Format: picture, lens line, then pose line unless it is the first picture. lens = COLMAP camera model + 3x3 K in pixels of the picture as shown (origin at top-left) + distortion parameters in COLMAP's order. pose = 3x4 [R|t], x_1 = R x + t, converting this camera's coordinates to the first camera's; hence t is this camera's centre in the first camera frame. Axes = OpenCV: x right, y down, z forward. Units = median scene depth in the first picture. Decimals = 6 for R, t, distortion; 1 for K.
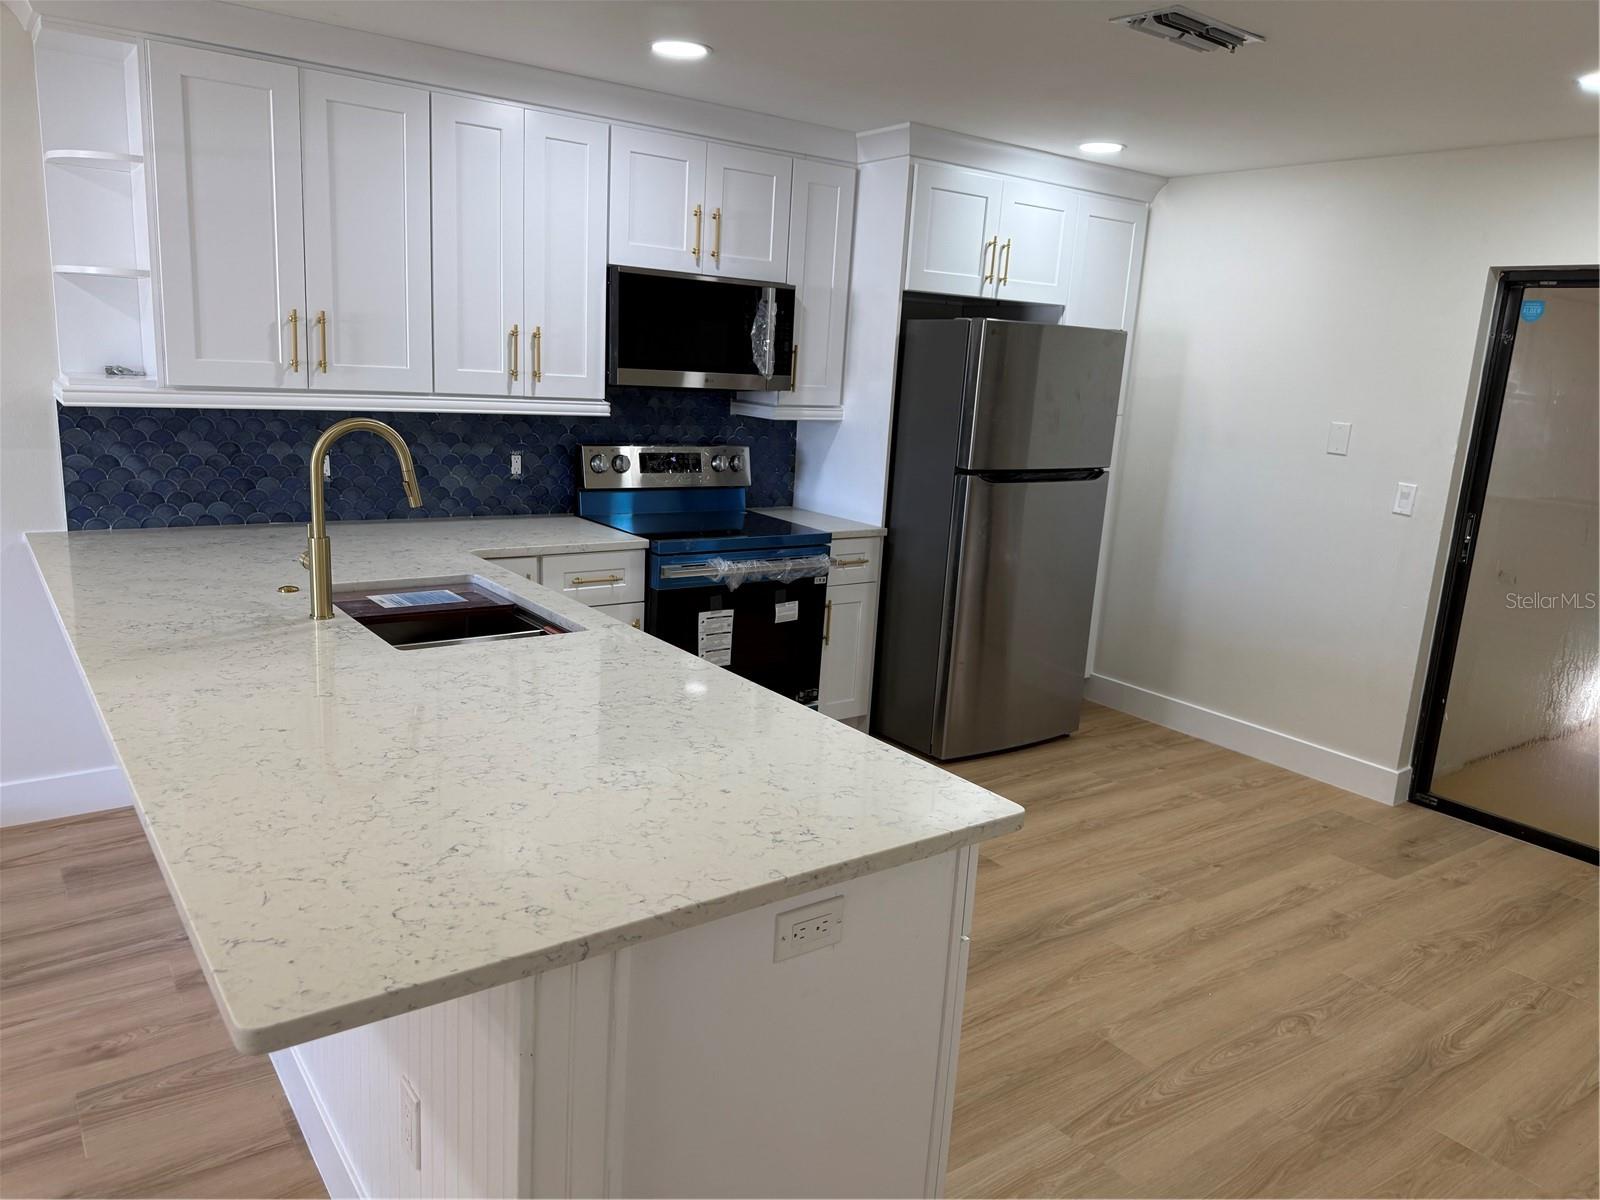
lens RADIAL K [[1123.4, 0, 794.0], [0, 1123.4, 597.9], [0, 0, 1]] dist [0.088376, -0.110247]
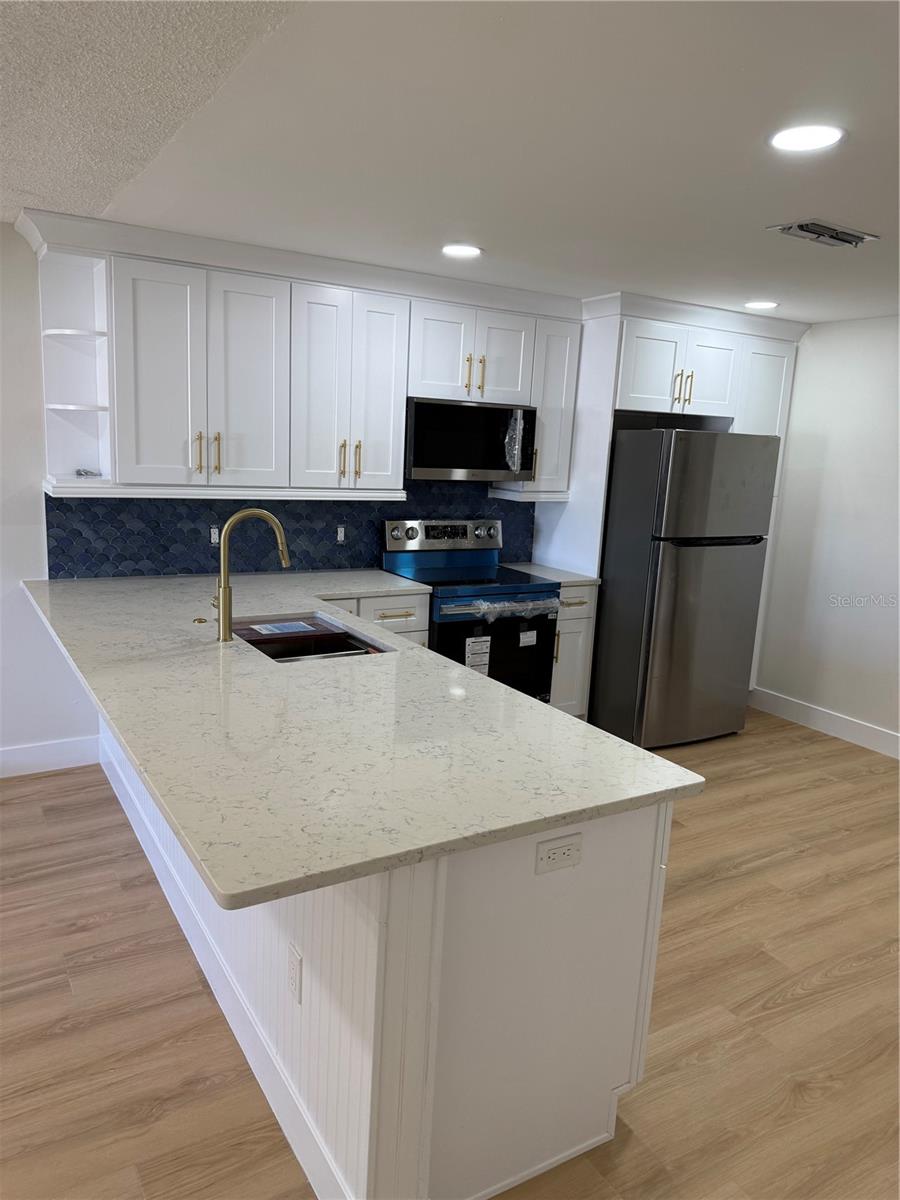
lens RADIAL K [[837.0, 0, 451.6], [0, 837.0, 603.5], [0, 0, 1]] dist [0.141189, -0.235417]
pose [[0.996280, 0.009058, -0.085695, -0.015243], [-0.011245, 0.999622, -0.025075, -0.005037], [0.085436, 0.025945, 0.996006, -0.065757]]
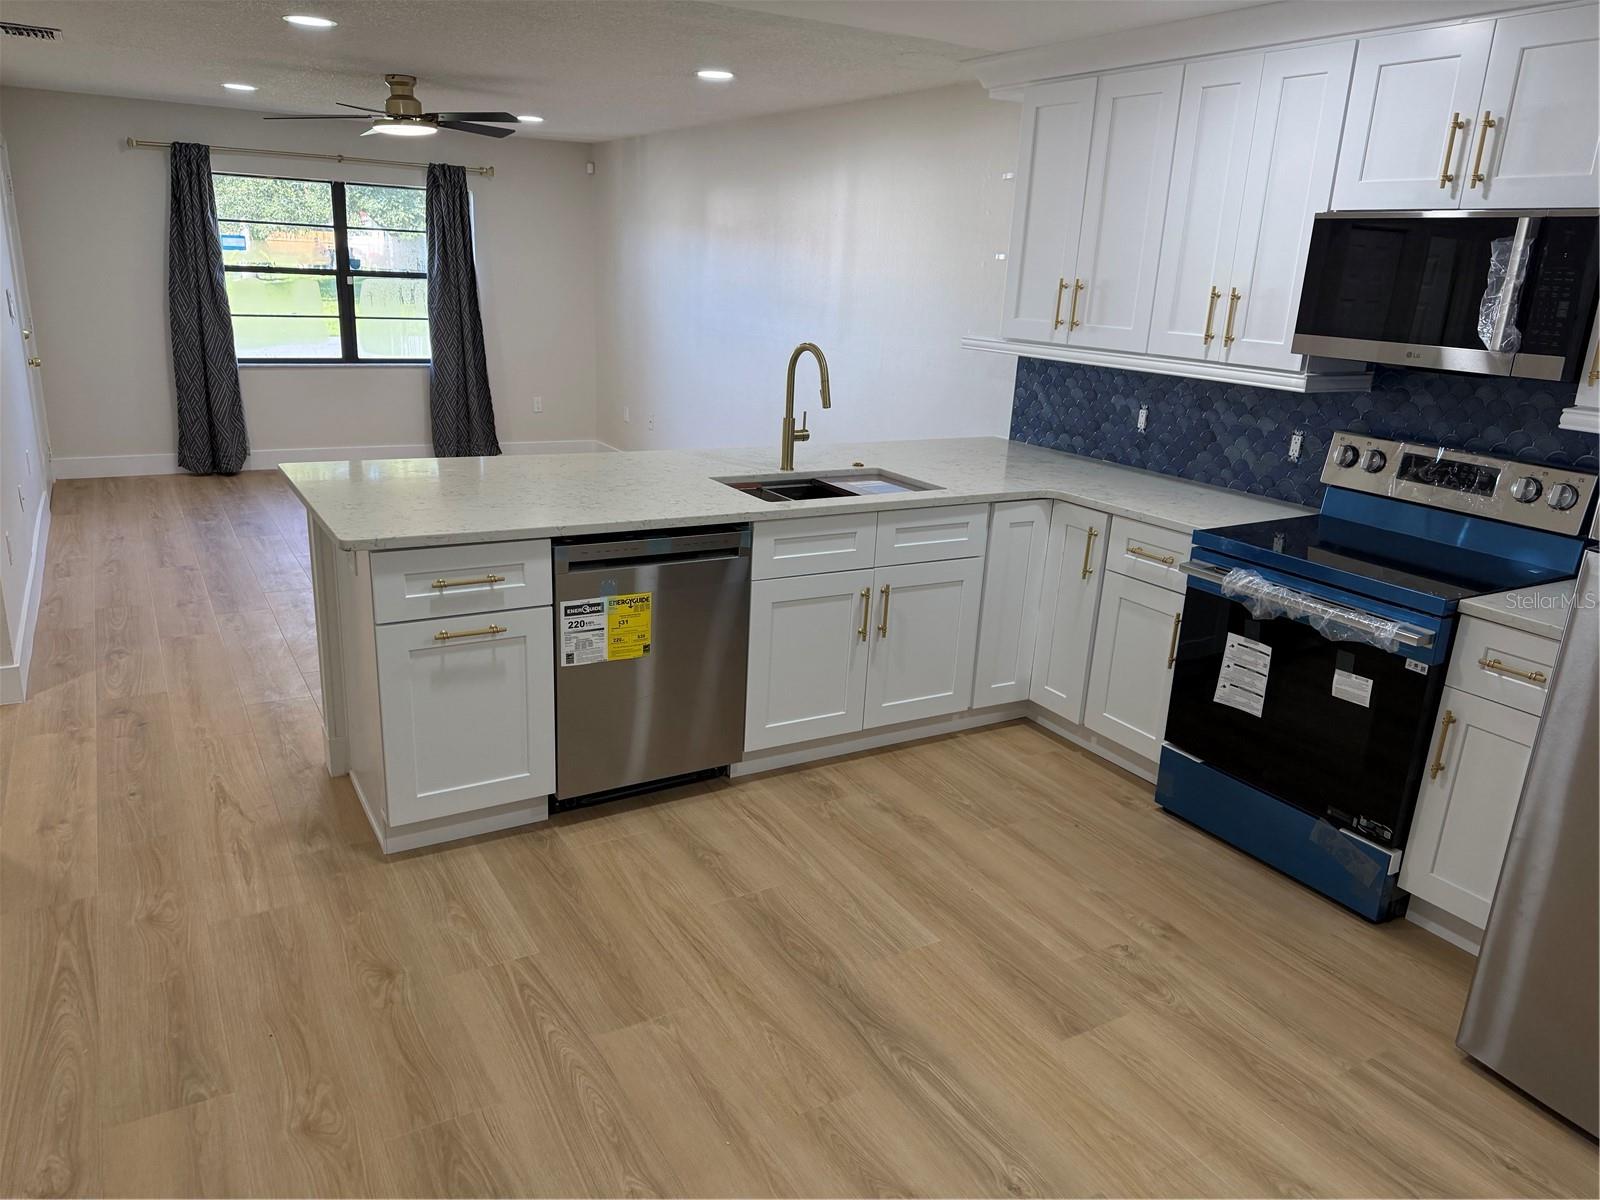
lens RADIAL K [[1123.4, 0, 794.0], [0, 1123.4, 597.9], [0, 0, 1]] dist [0.088376, -0.110247]
pose [[-0.091665, 0.224167, -0.970230, 0.858655], [-0.265824, 0.933466, 0.240787, -0.144785], [0.959654, 0.279983, -0.025977, 0.832416]]
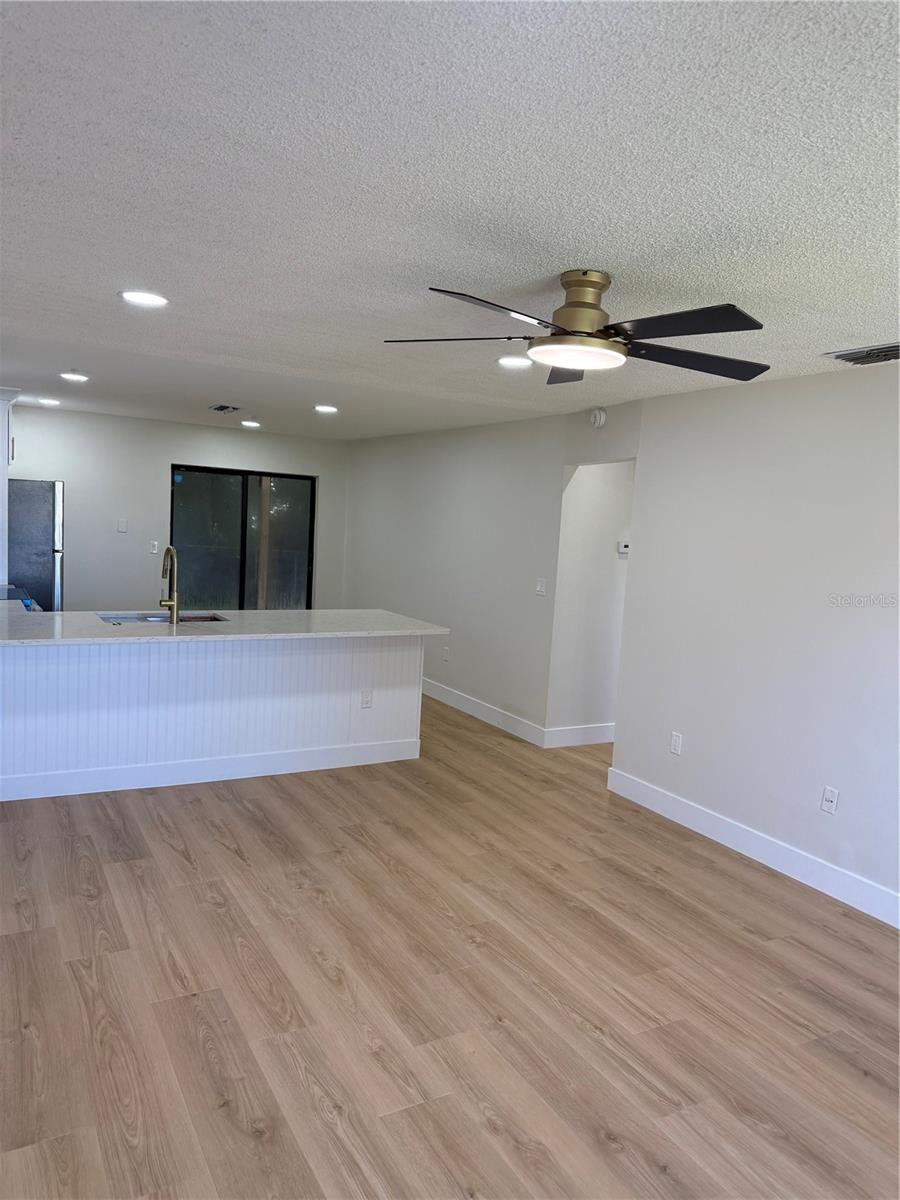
lens RADIAL K [[842.6, 0, 450.0], [0, 842.6, 600.0], [0, 0, 1]] dist [0.088376, -0.110247]
pose [[0.117308, -0.149506, 0.981777, -1.681386], [0.166089, 0.977633, 0.129030, -0.134960], [-0.979108, 0.147926, 0.139515, 0.087283]]
